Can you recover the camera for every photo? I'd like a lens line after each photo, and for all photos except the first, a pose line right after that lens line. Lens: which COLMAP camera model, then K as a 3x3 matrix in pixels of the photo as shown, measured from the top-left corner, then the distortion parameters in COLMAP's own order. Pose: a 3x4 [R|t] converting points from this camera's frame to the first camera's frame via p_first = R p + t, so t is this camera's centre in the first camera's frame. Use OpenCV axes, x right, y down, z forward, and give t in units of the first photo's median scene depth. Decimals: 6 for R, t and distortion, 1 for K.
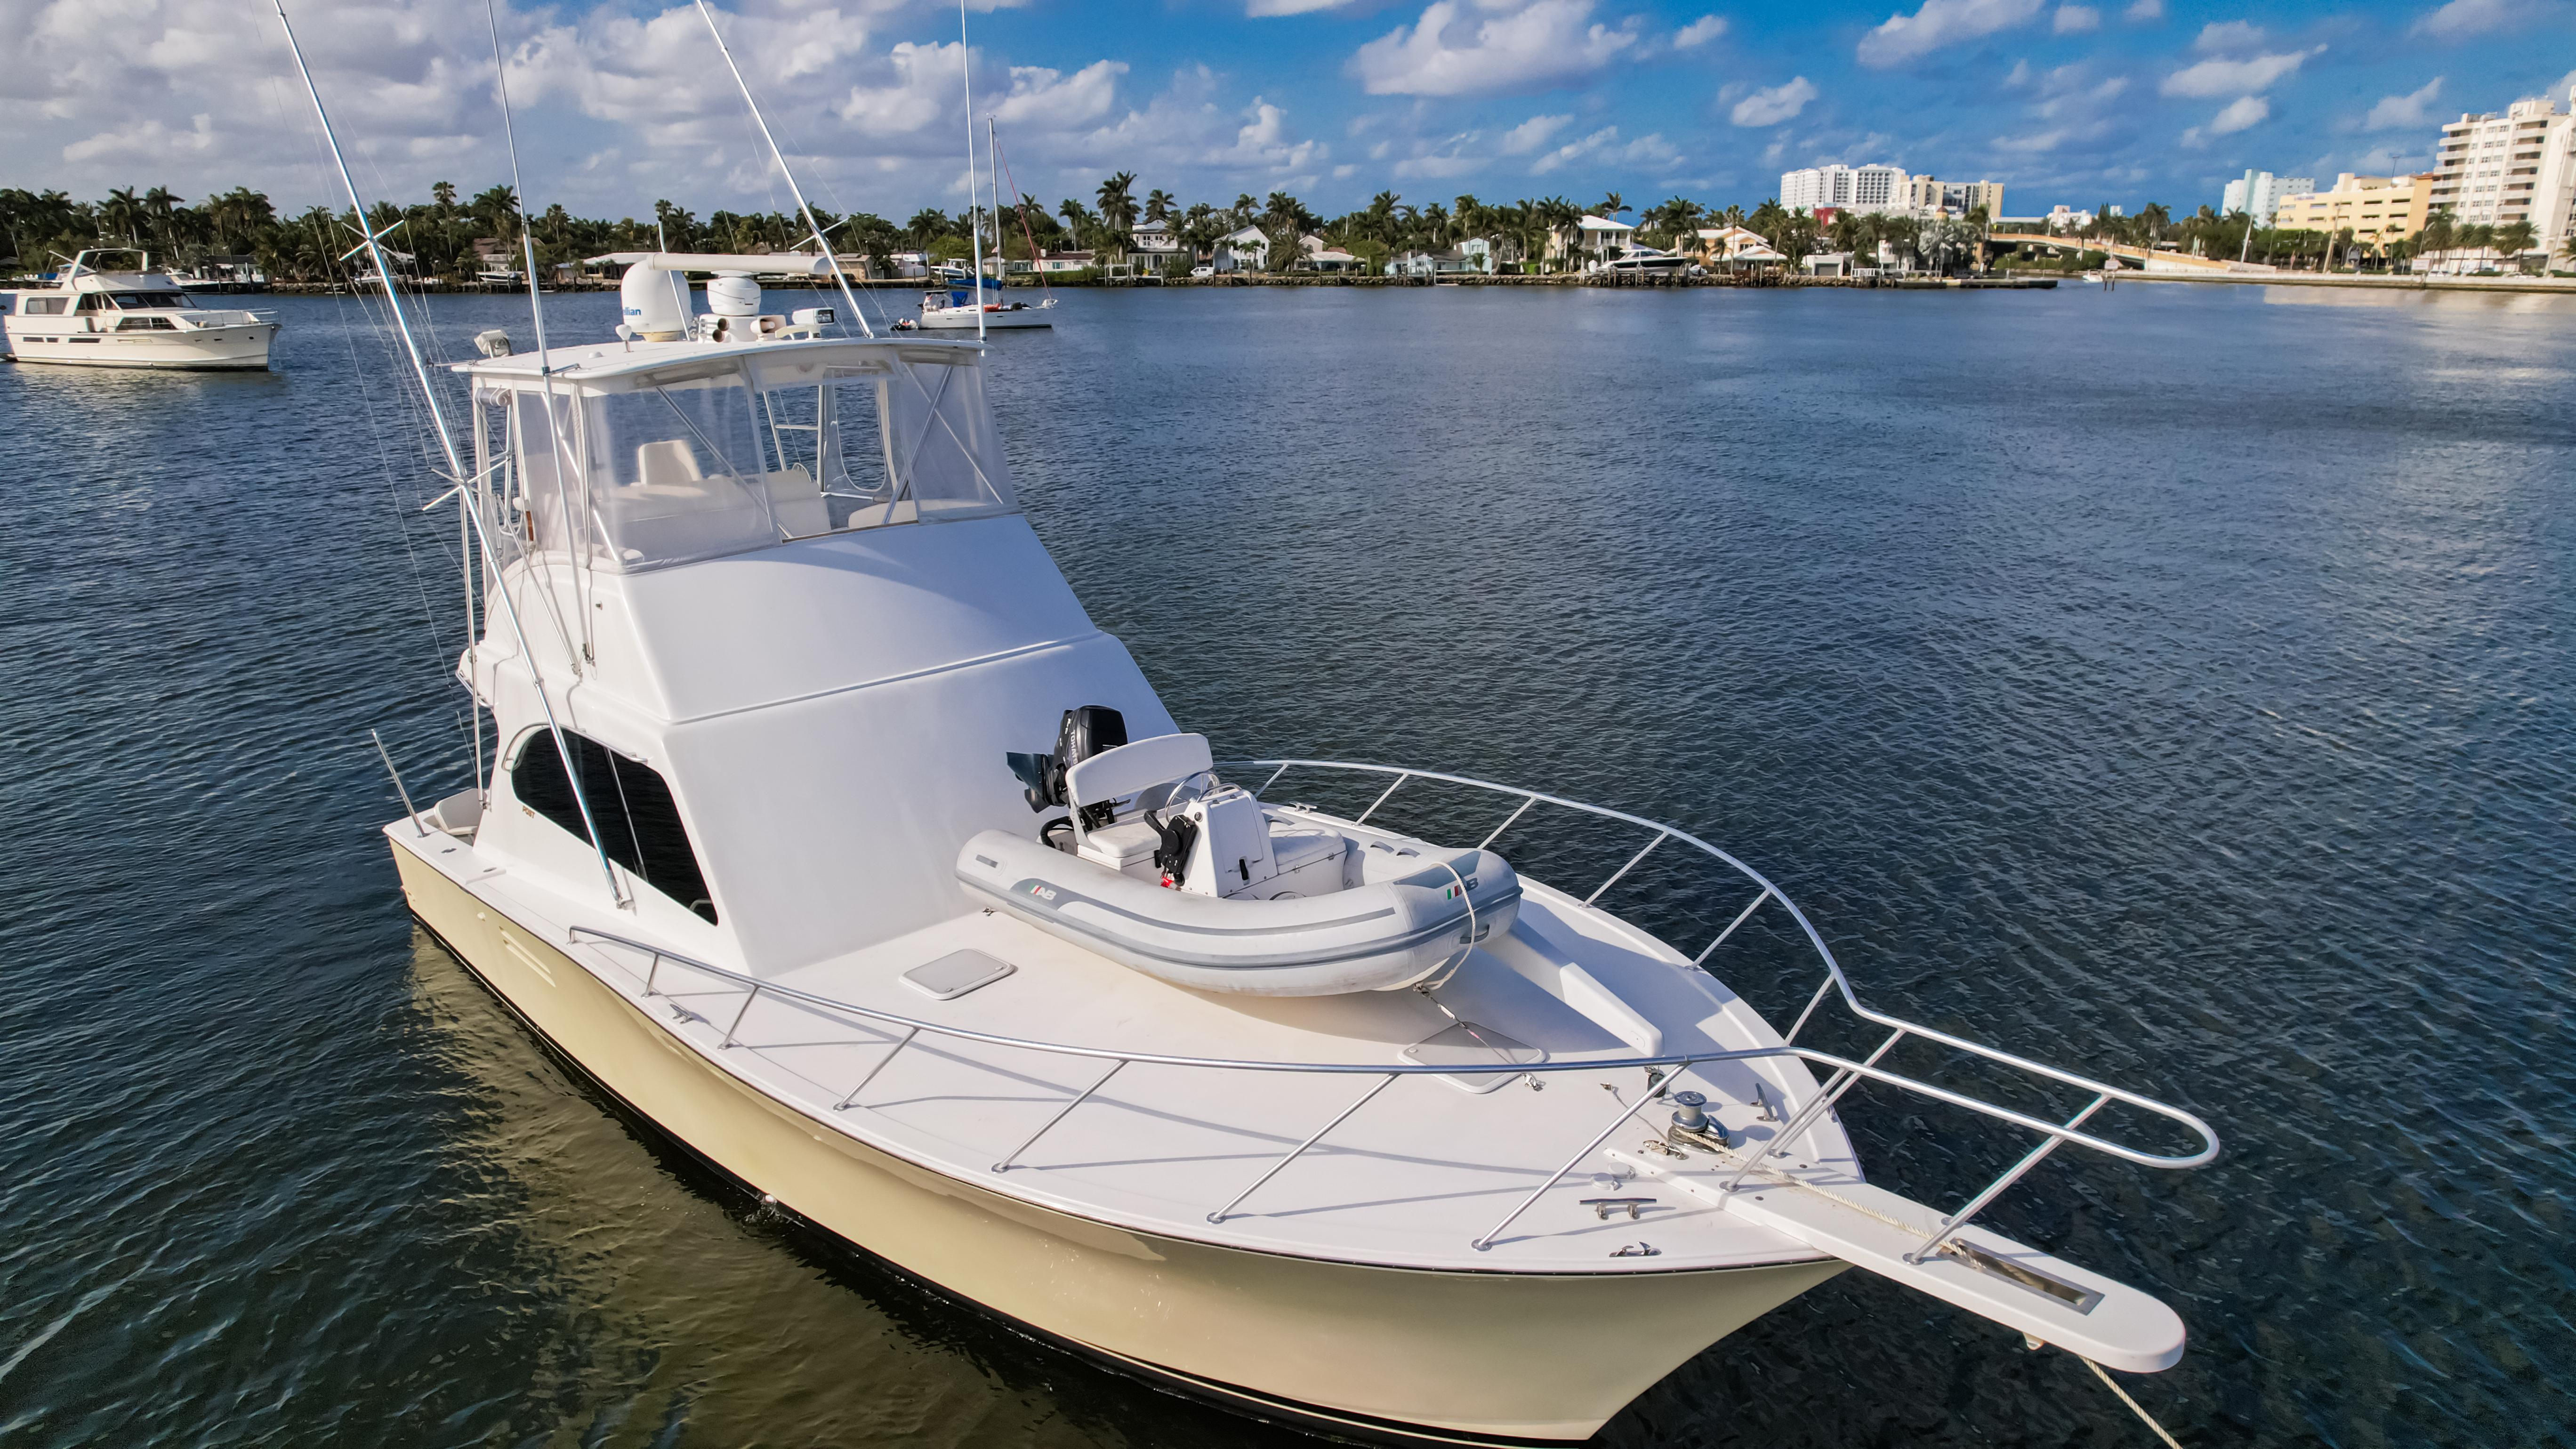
lens RADIAL K [[1722.5, 0, 1350.3], [0, 1722.5, 719.5], [0, 0, 1]] dist [-0.000775, 0.002012]
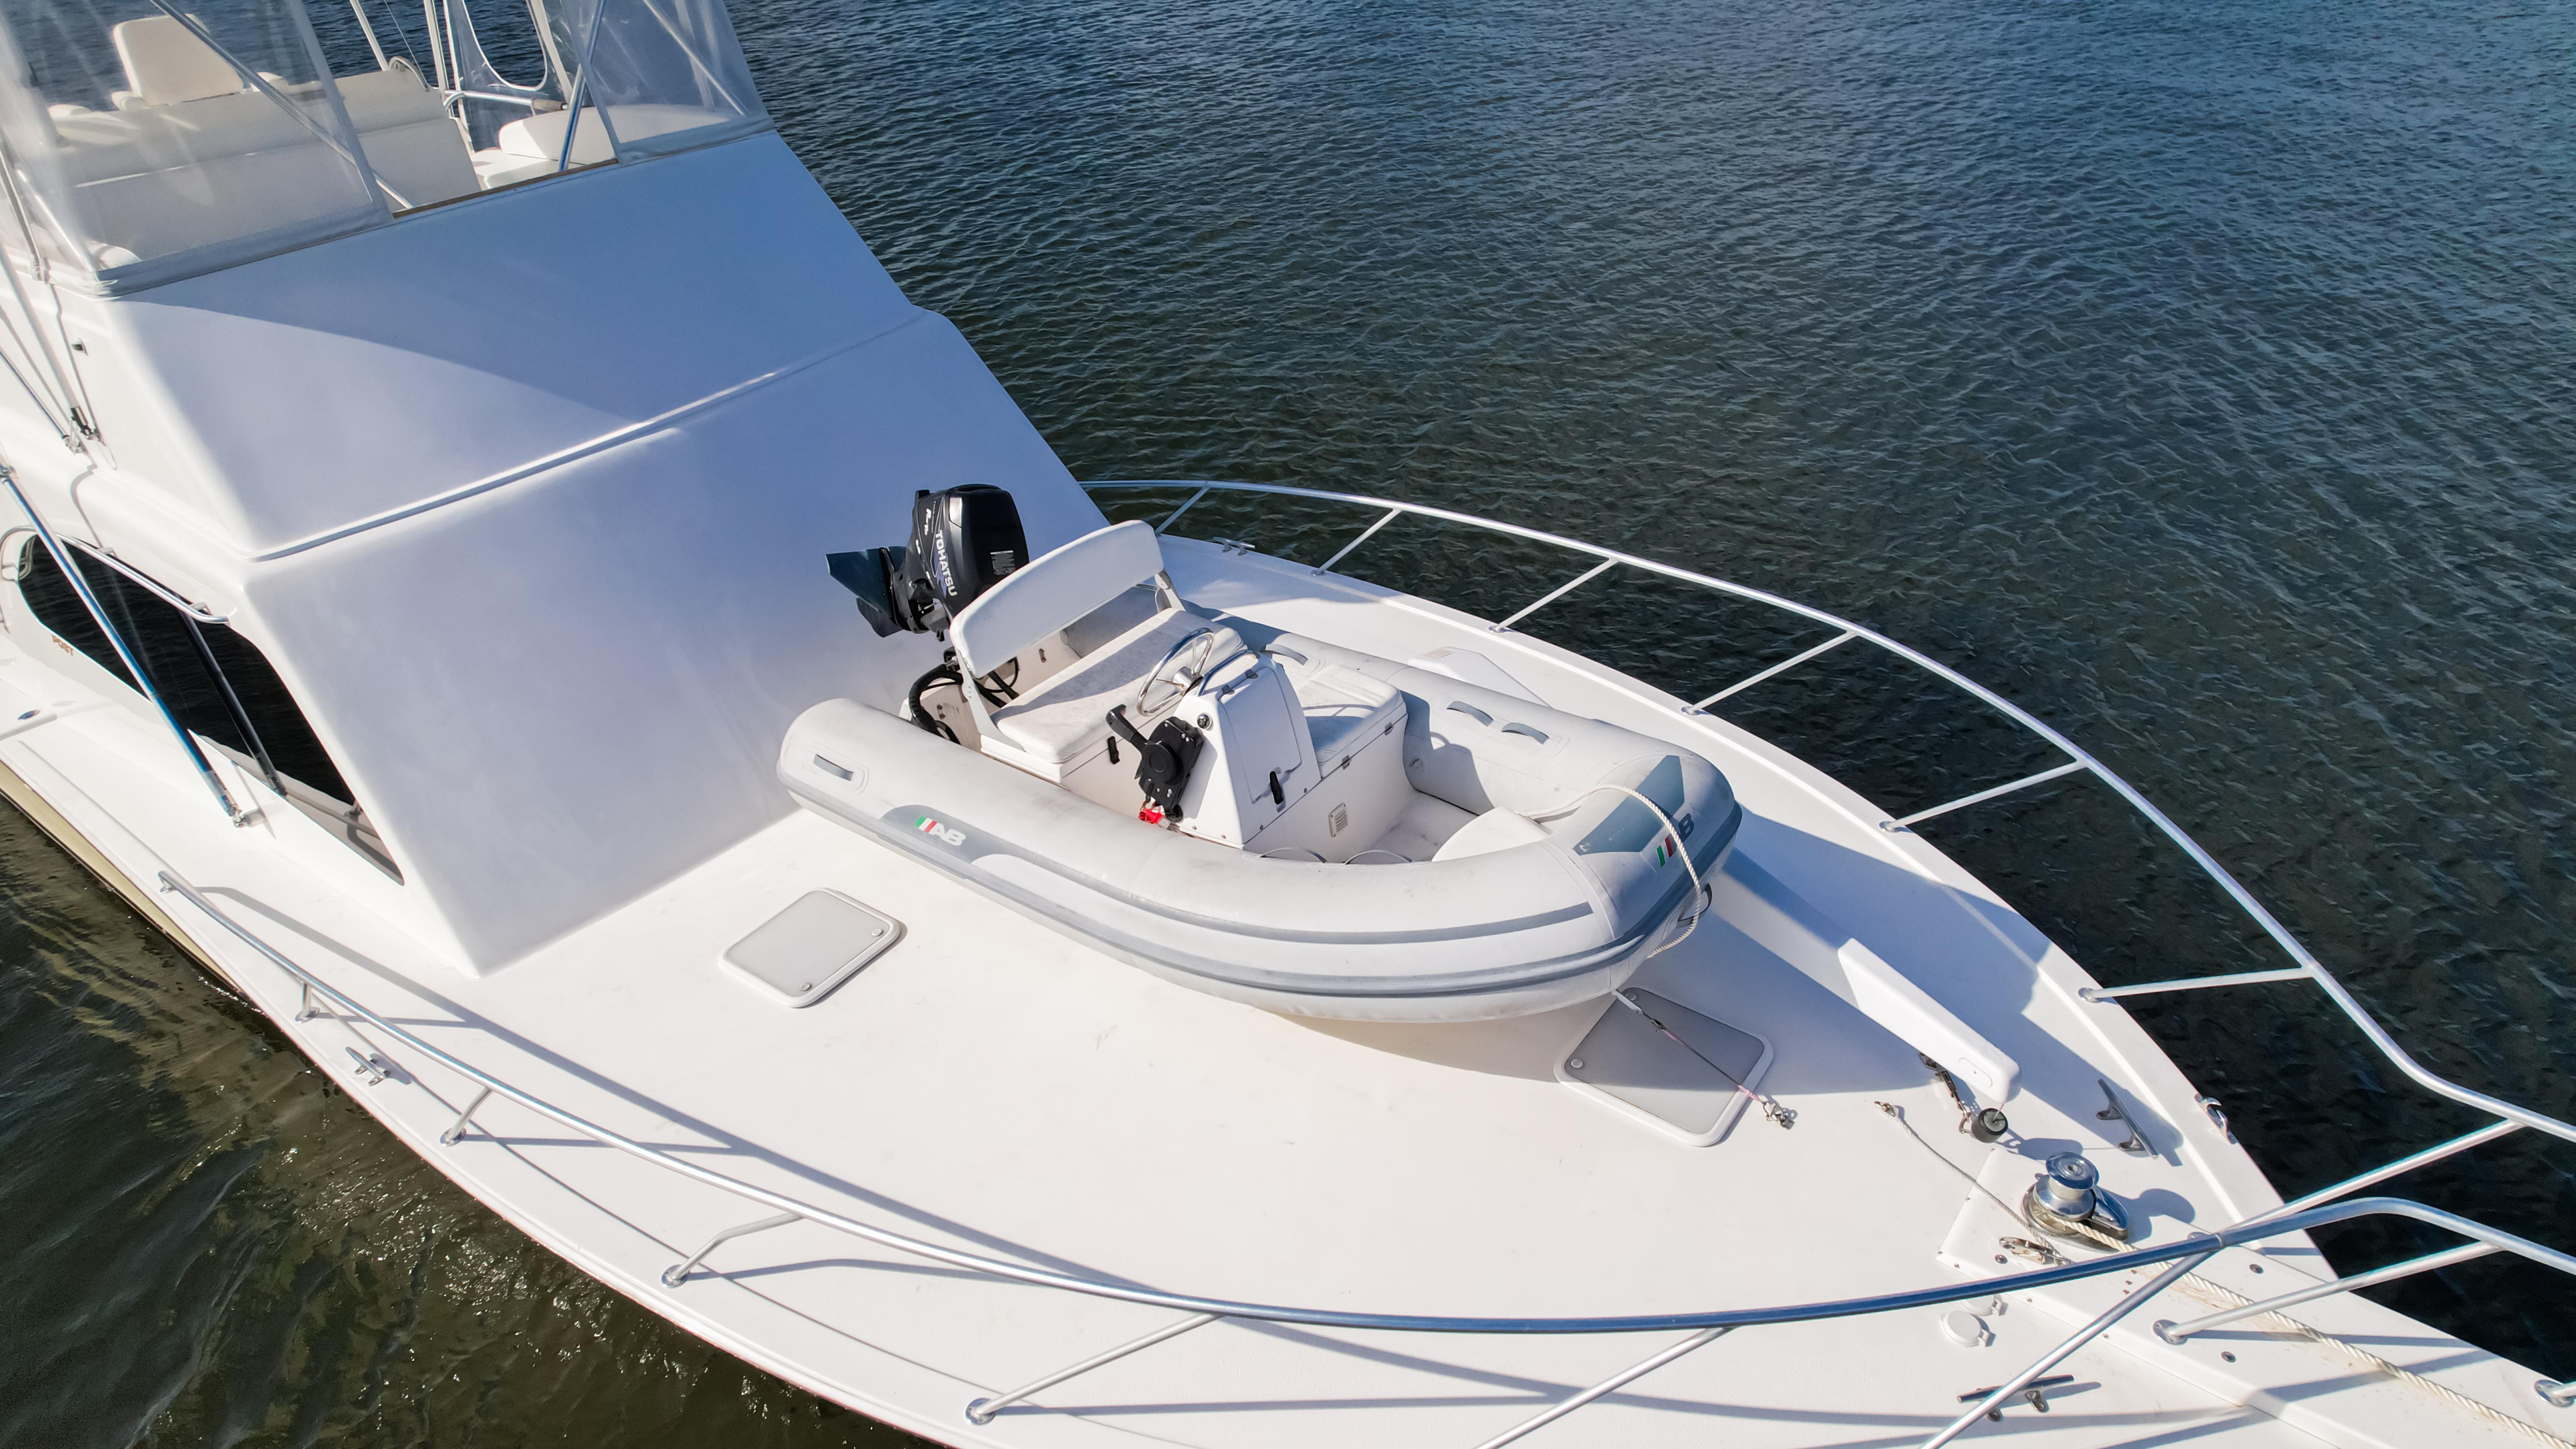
lens RADIAL K [[1722.5, 0, 1350.3], [0, 1722.5, 719.5], [0, 0, 1]] dist [-0.000775, 0.002012]
pose [[0.988073, -0.079486, 0.131884, -0.109268], [0.041159, 0.961640, 0.271208, -0.098047], [-0.148382, -0.262545, 0.953443, 0.391182]]
